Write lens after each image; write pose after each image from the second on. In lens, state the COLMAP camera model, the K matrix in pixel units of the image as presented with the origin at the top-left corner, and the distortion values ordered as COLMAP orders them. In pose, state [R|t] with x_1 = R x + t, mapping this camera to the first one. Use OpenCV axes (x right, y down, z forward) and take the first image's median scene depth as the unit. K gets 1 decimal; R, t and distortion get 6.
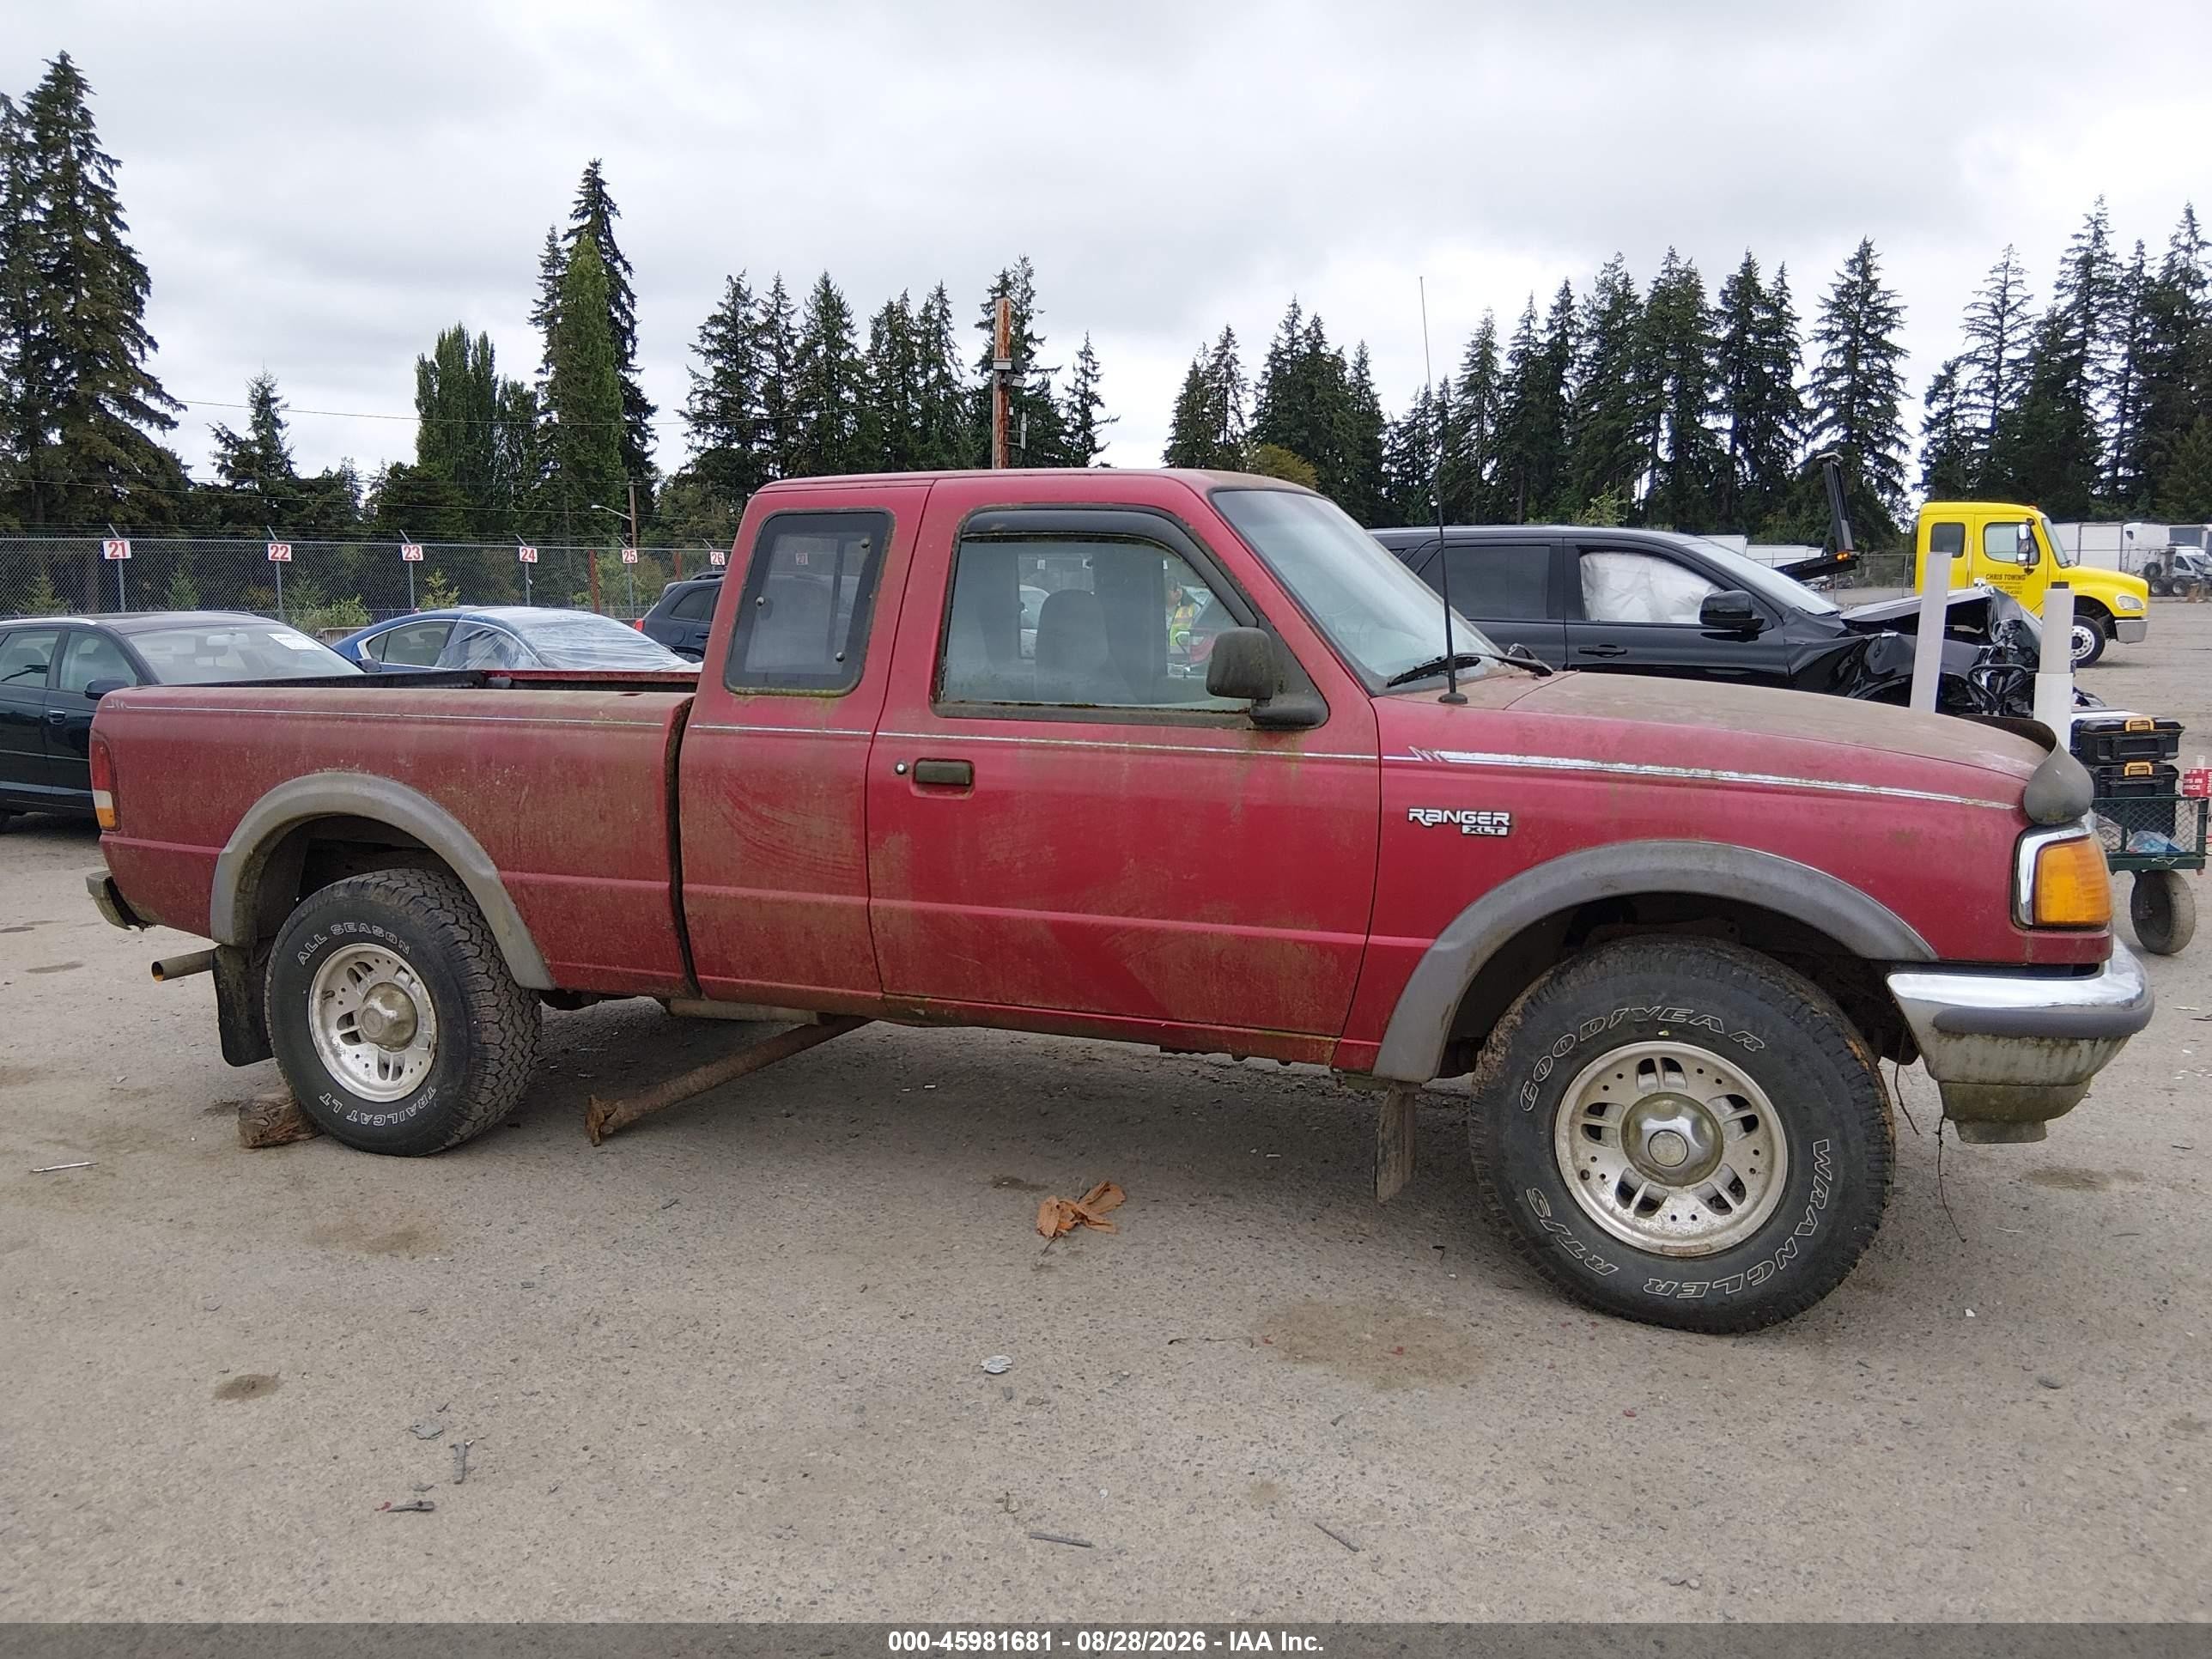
lens RADIAL K [[1670.6, 0, 1119.0], [0, 1670.6, 831.1], [0, 0, 1]] dist [0.098588, -0.162745]
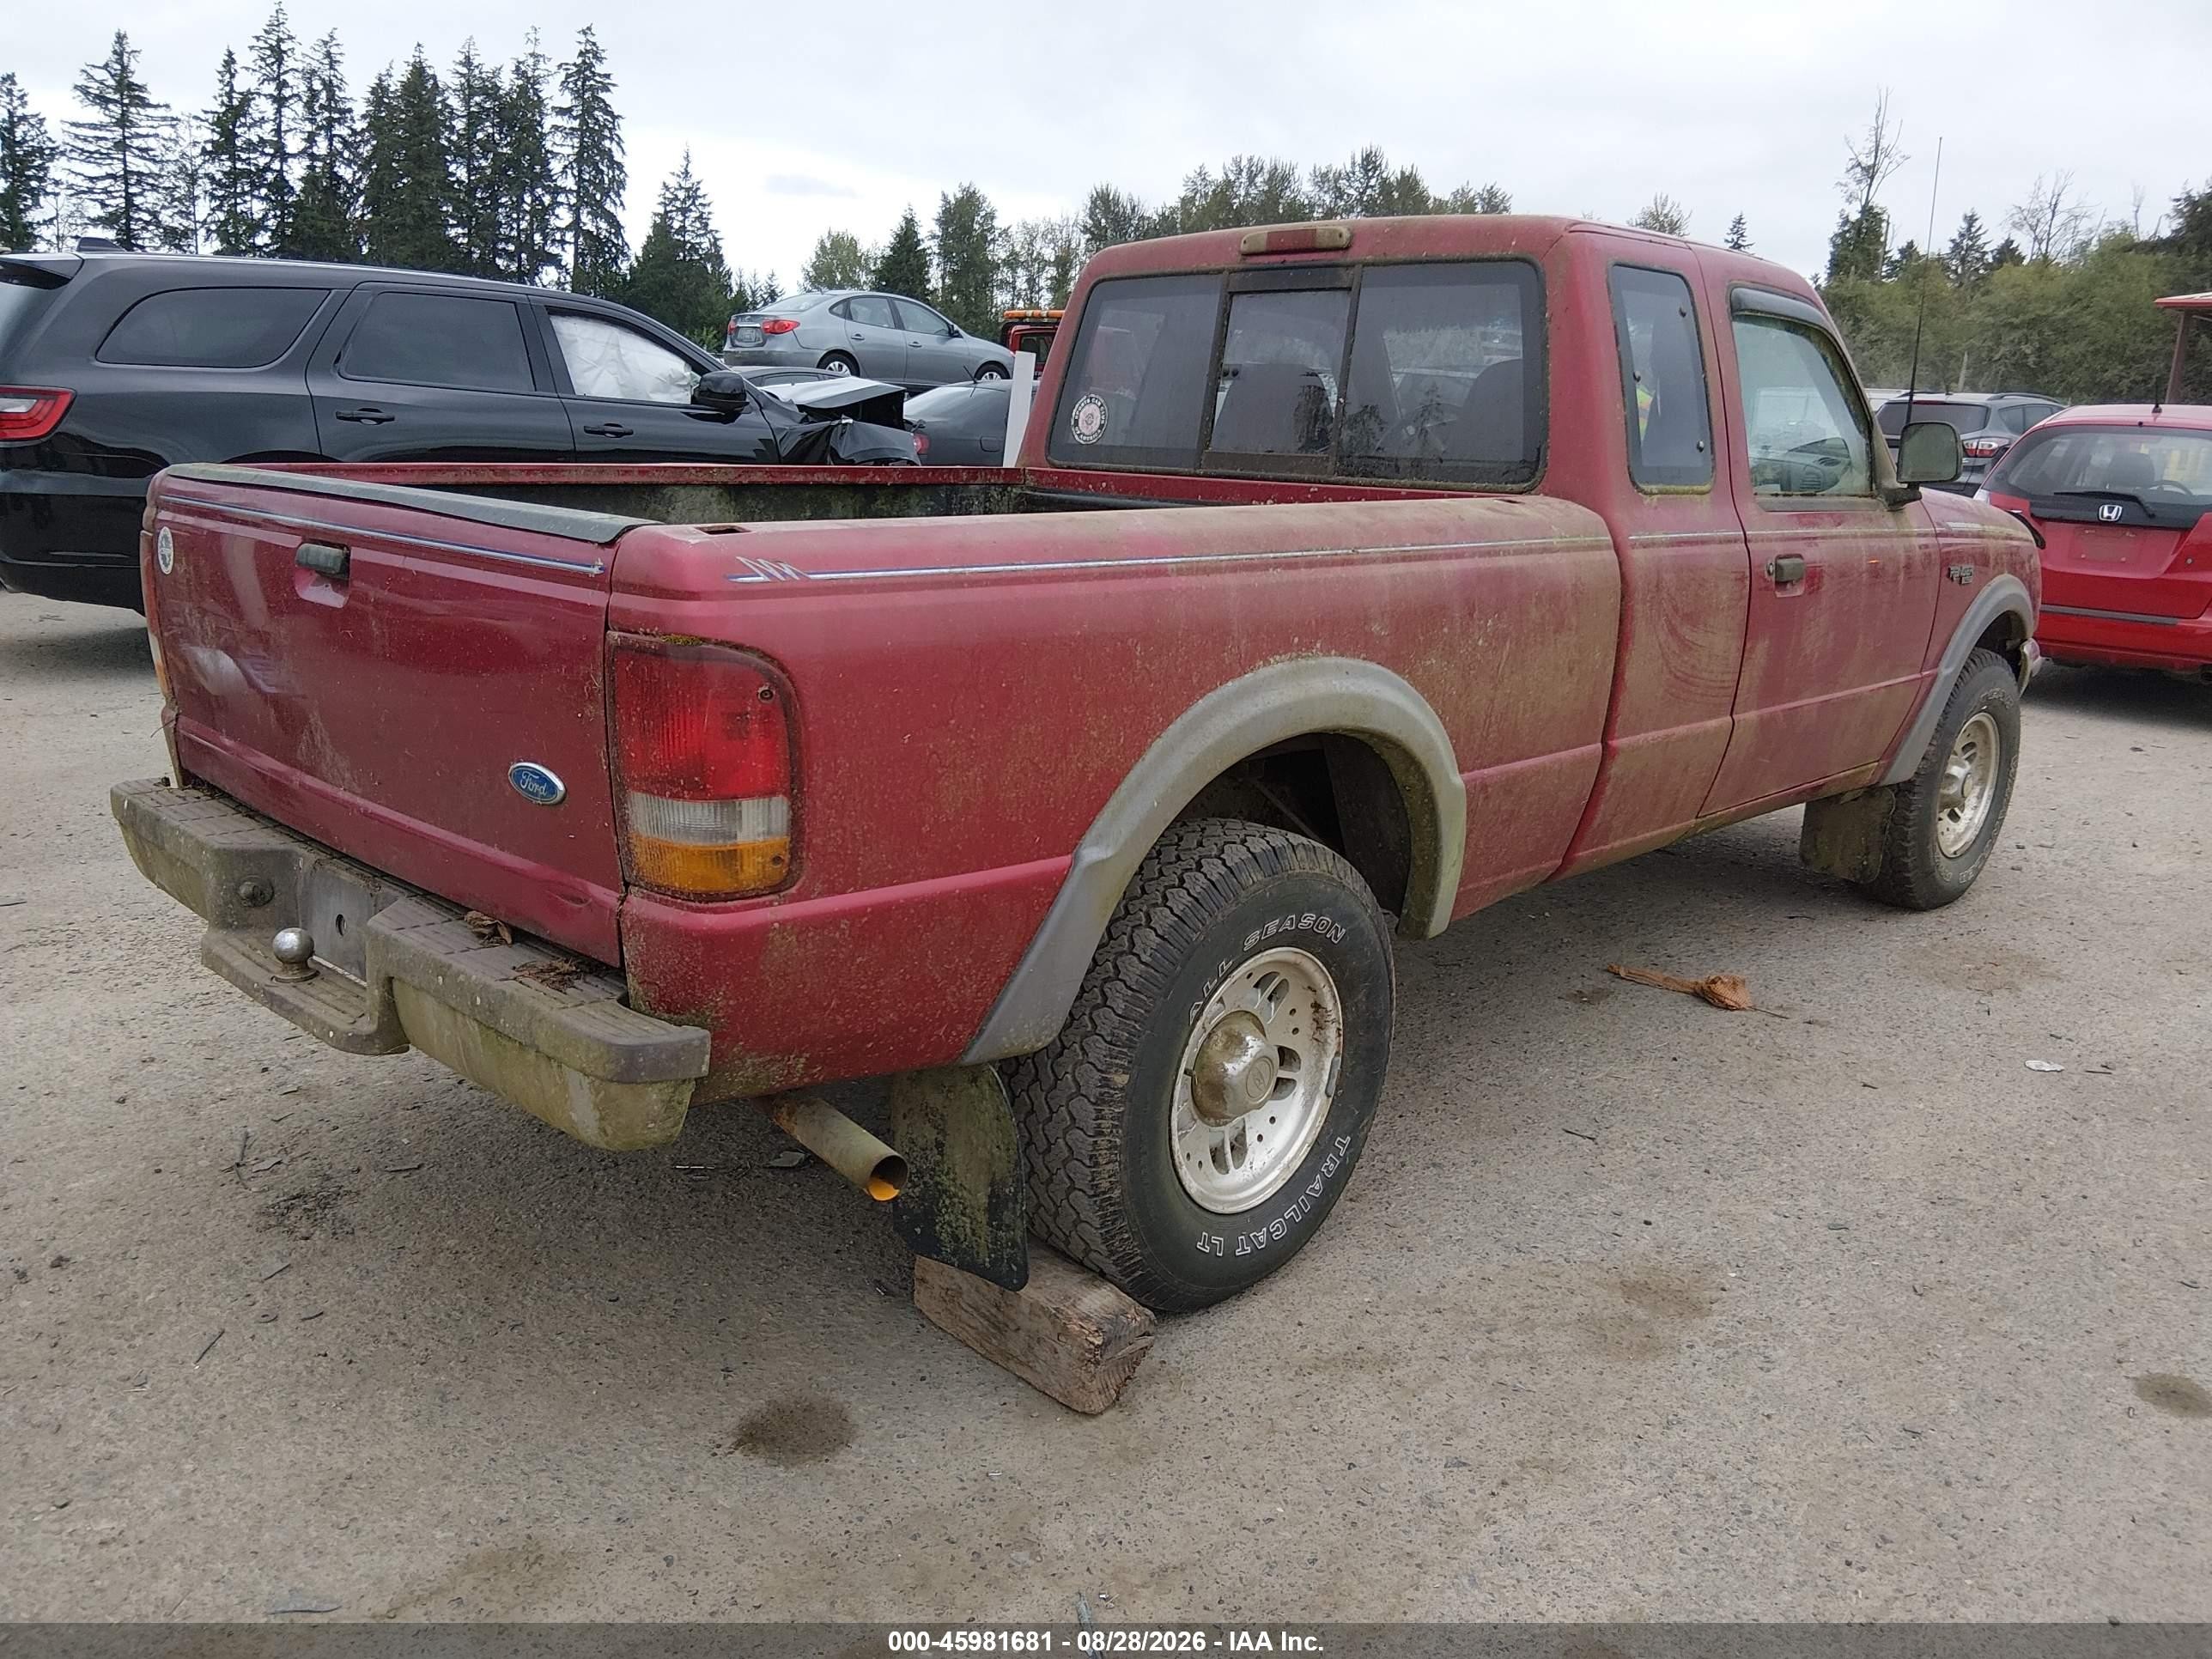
lens RADIAL K [[1670.6, 0, 1119.0], [0, 1670.6, 831.1], [0, 0, 1]] dist [0.098588, -0.162745]
pose [[0.374251, -0.205324, 0.904311, -1.022508], [0.086508, 0.978657, 0.186403, -0.090384], [-0.923283, 0.008469, 0.384026, 0.865043]]
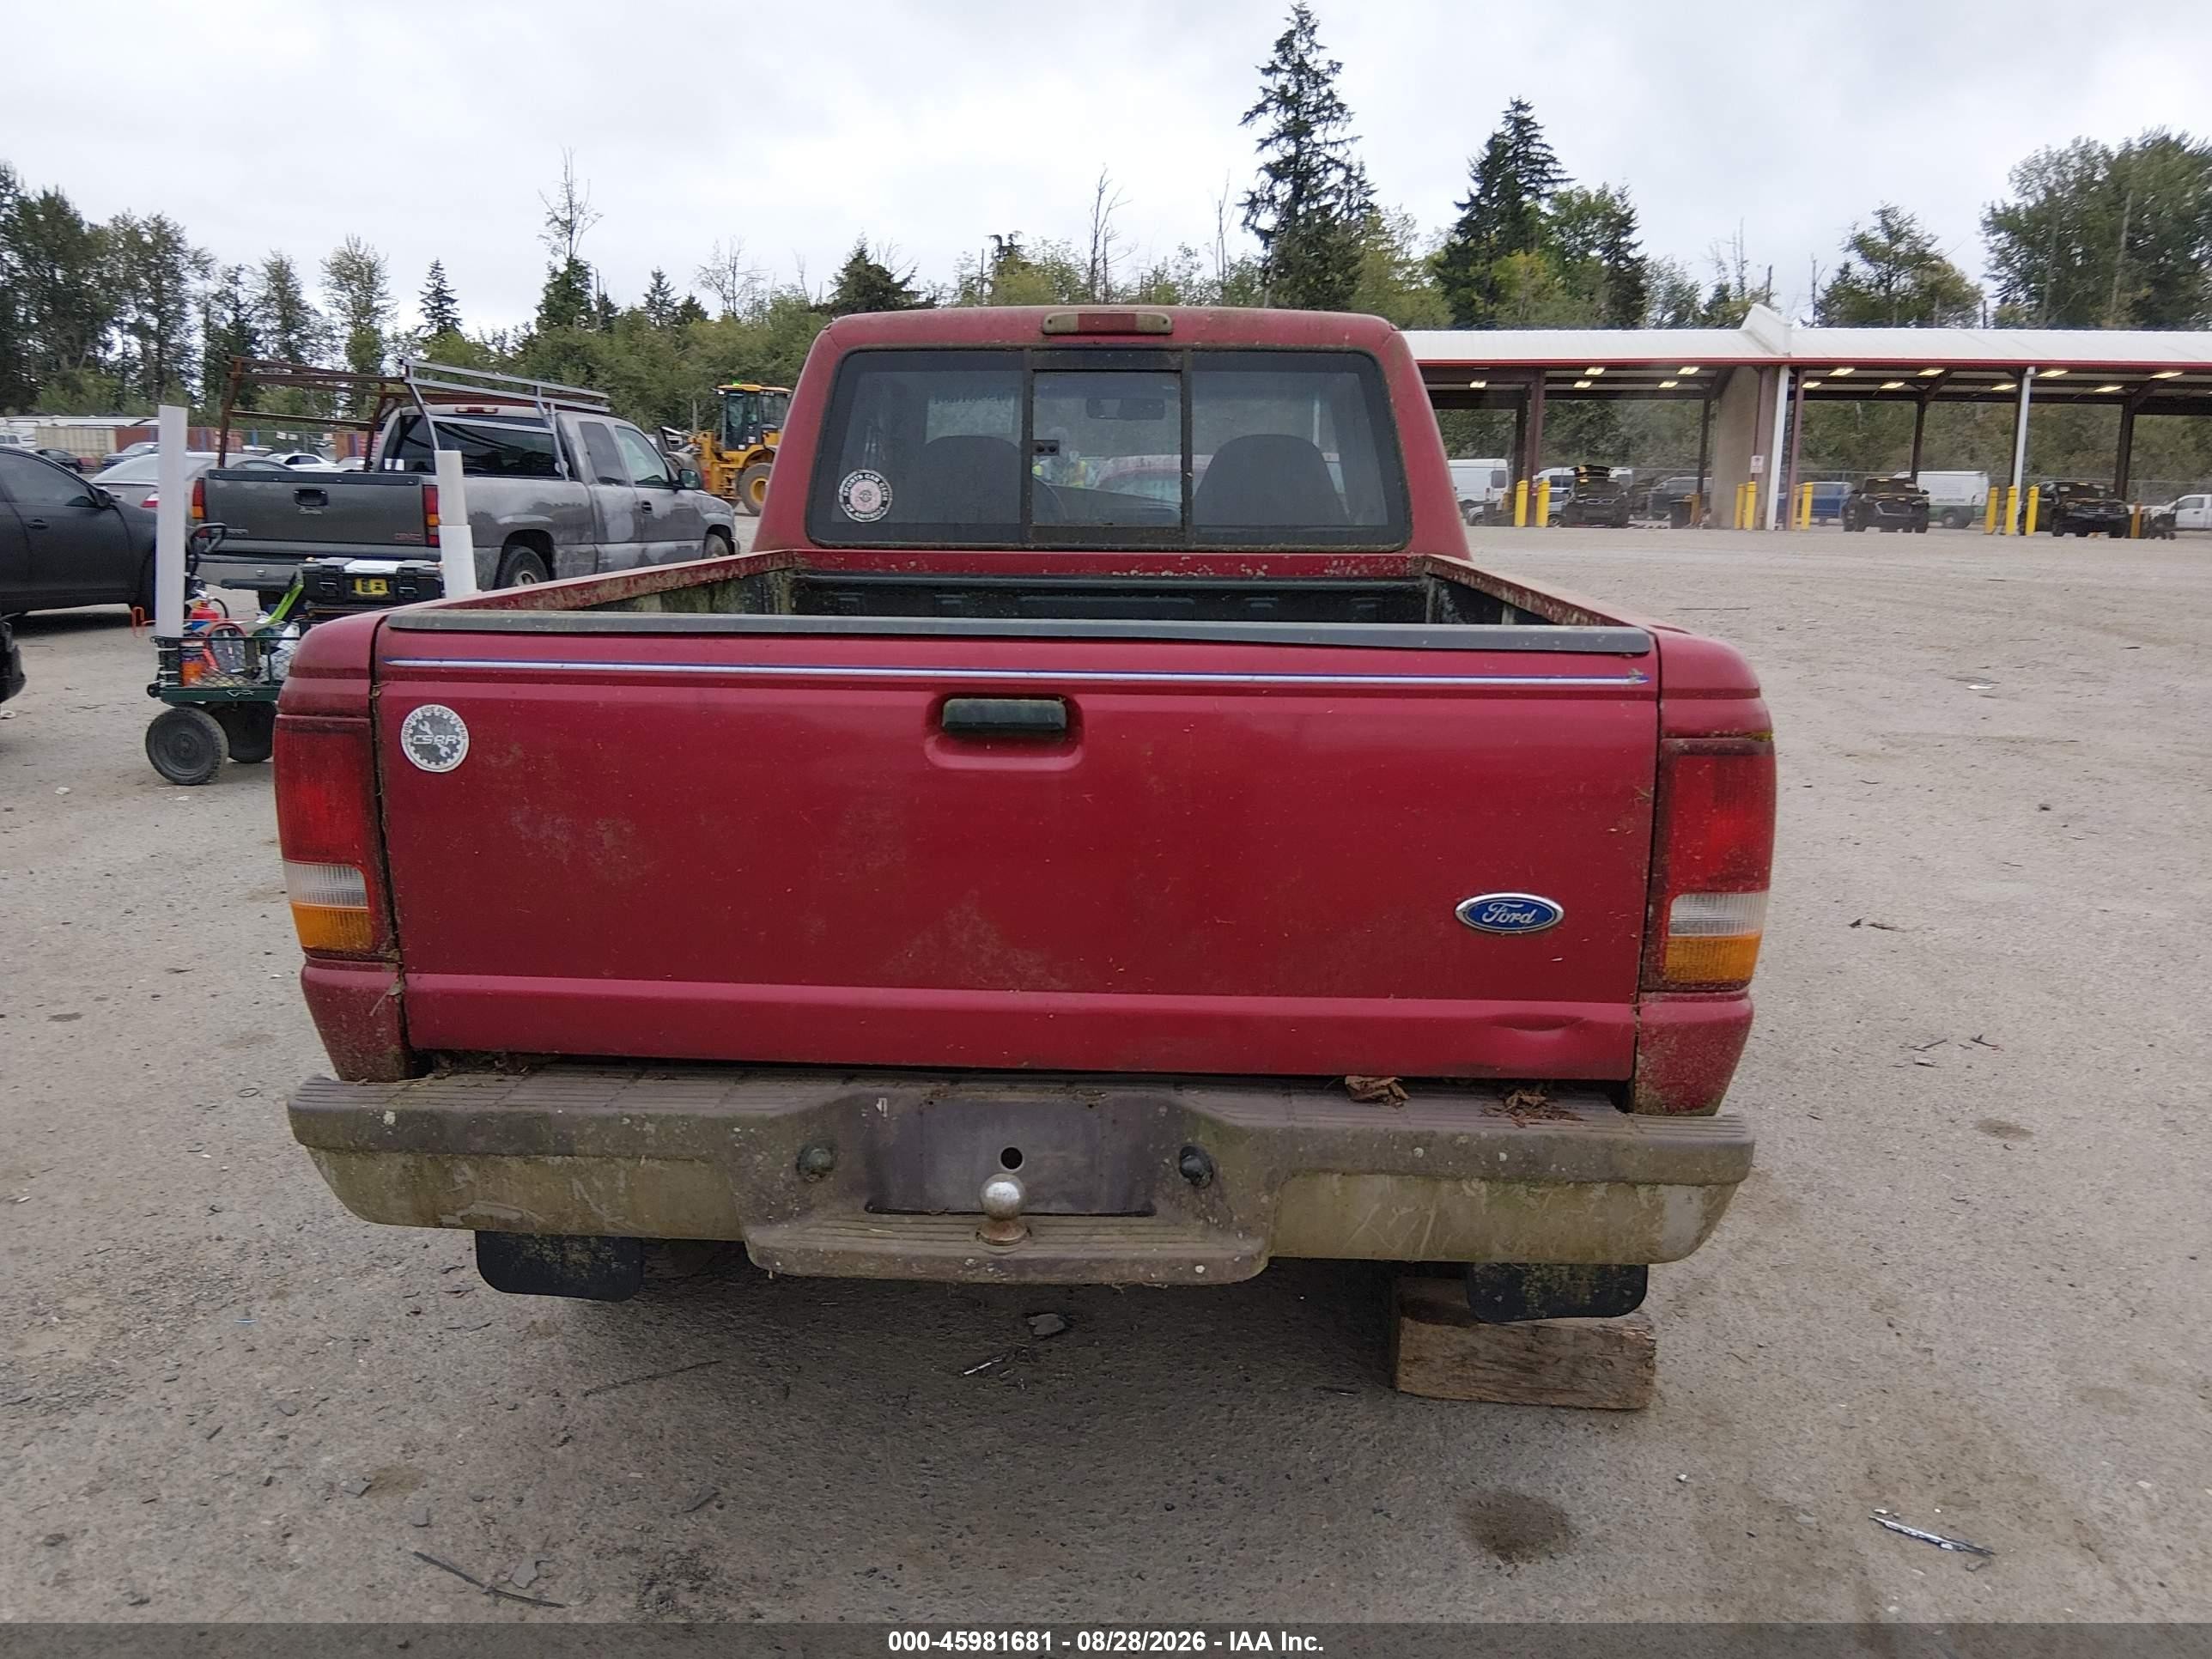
lens RADIAL K [[1702.7, 0, 1106.0], [0, 1702.7, 829.5], [0, 0, 1]] dist [0.041472, -0.097782]
pose [[-0.326721, -0.185065, 0.926825, -1.035082], [0.114606, 0.965647, 0.233218, -0.164576], [-0.938147, 0.182416, -0.294288, 1.394550]]
